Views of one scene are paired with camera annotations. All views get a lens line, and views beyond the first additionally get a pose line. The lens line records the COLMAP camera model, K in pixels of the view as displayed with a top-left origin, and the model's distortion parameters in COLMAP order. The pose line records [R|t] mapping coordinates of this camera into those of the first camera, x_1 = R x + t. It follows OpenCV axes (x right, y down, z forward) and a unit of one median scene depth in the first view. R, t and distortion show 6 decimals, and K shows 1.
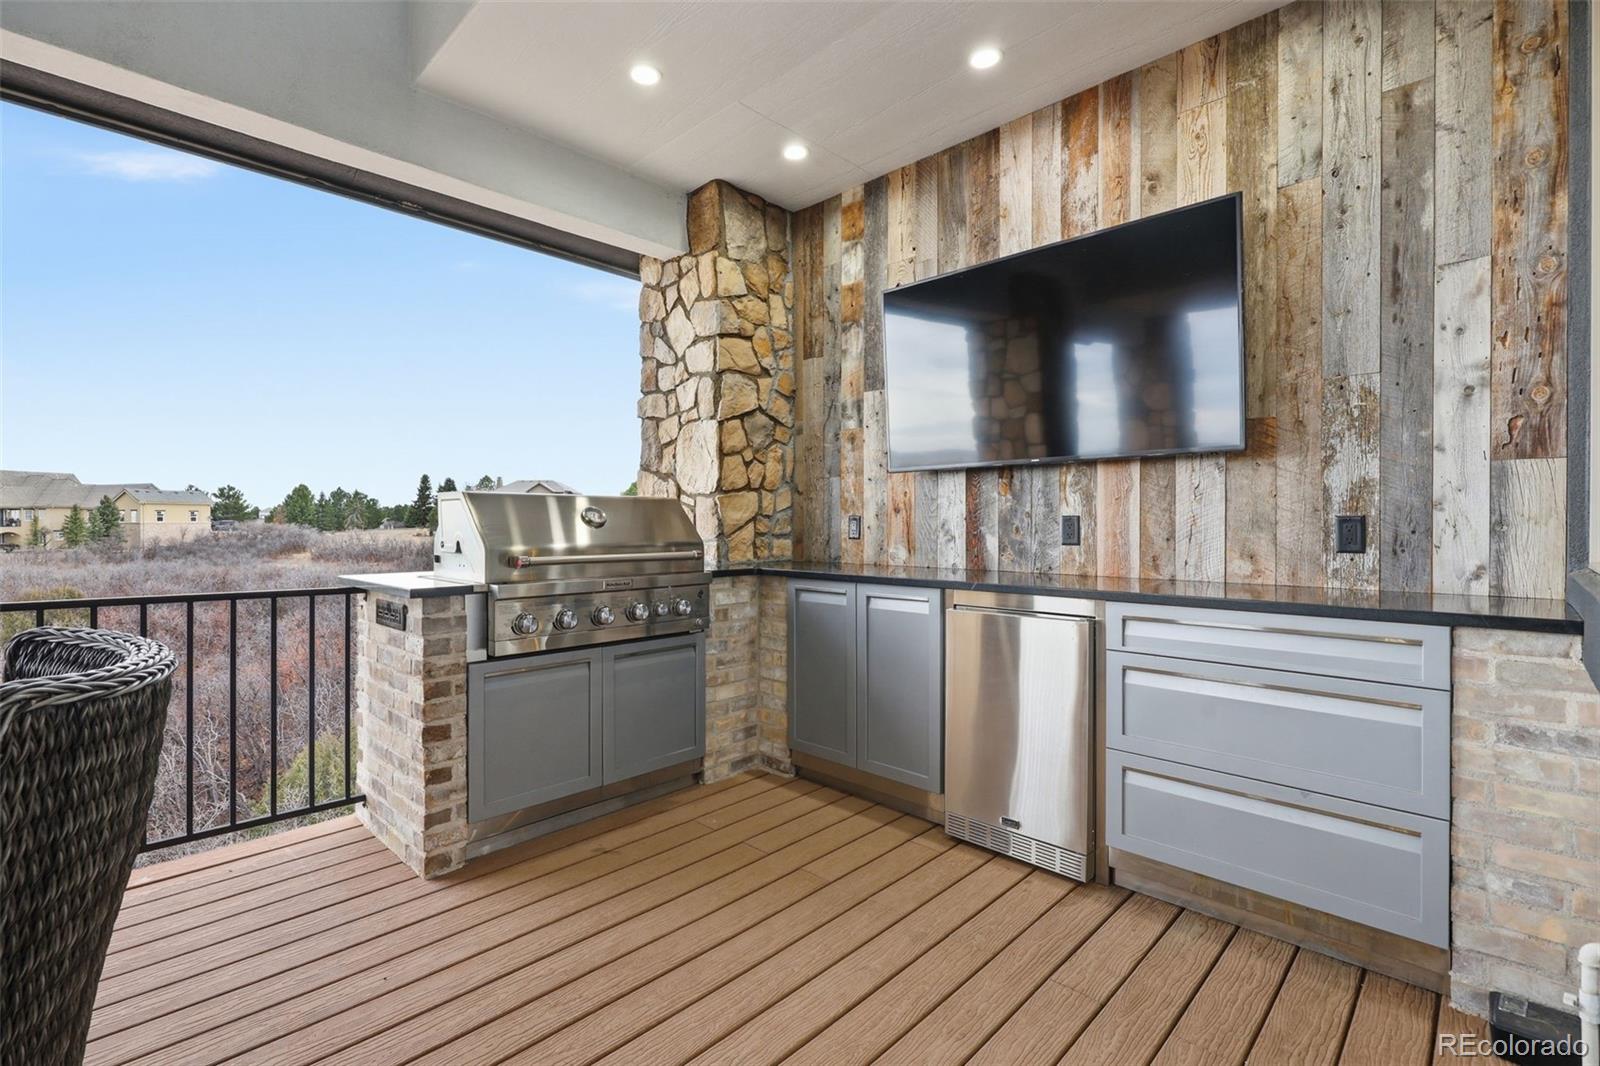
lens RADIAL K [[731.8, 0, 801.5], [0, 731.8, 524.3], [0, 0, 1]] dist [-0.000494, 0.000130]
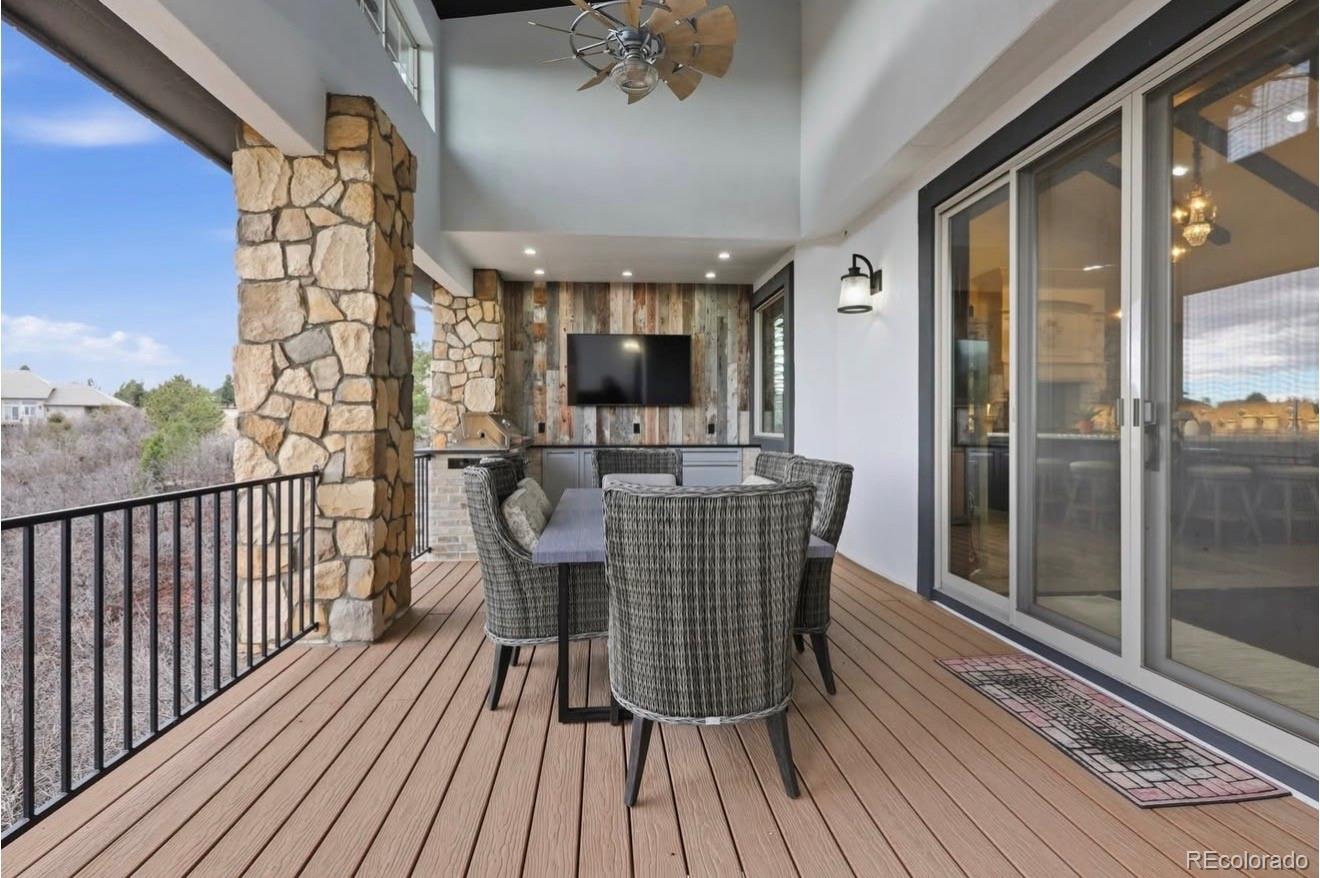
lens RADIAL K [[603.8, 0, 661.2], [0, 603.8, 431.8], [0, 0, 1]] dist [-0.000494, 0.000130]
pose [[0.656051, -0.008479, 0.754669, -1.144451], [0.001013, 0.999946, 0.010355, -0.001844], [-0.754716, -0.006029, 0.656024, -0.557570]]
